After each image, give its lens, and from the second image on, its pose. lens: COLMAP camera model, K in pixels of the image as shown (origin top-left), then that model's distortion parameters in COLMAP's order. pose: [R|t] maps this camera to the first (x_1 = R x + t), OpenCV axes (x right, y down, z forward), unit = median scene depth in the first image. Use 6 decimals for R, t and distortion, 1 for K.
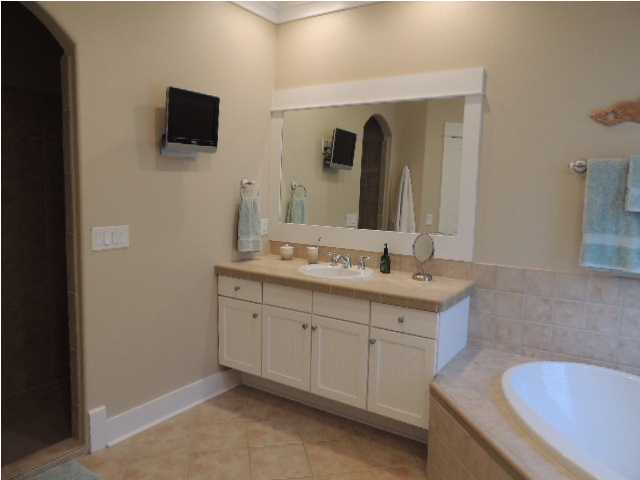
lens RADIAL K [[463.7, 0, 319.0], [0, 463.7, 241.8], [0, 0, 1]] dist [-0.003349, -0.009599]
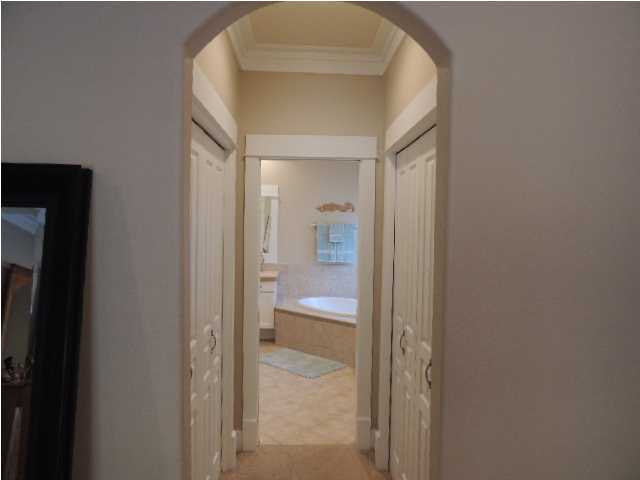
lens RADIAL K [[463.7, 0, 319.9], [0, 463.7, 239.3], [0, 0, 1]] dist [-0.003349, -0.009599]
pose [[0.806427, -0.027601, 0.590690, -0.924871], [0.066520, 0.996804, -0.044237, 0.037905], [-0.587581, 0.074966, 0.805685, -1.104407]]
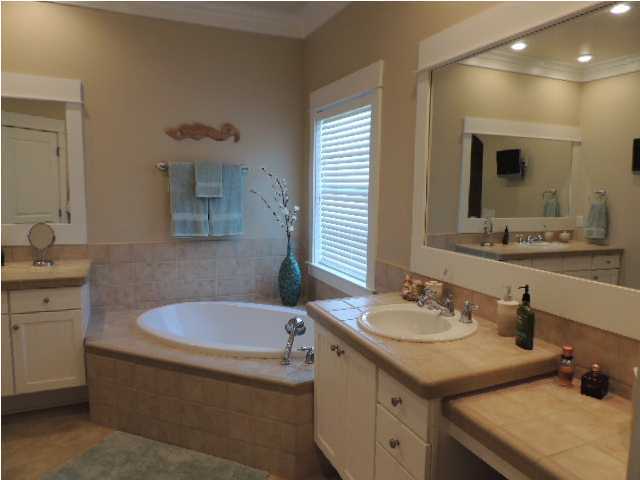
lens RADIAL K [[463.7, 0, 318.6], [0, 463.7, 241.3], [0, 0, 1]] dist [-0.003349, -0.009599]
pose [[0.550899, -0.111004, 0.827157, -0.324998], [0.088321, 0.993304, 0.074477, 0.000691], [-0.829885, 0.032026, 0.557014, -0.157123]]
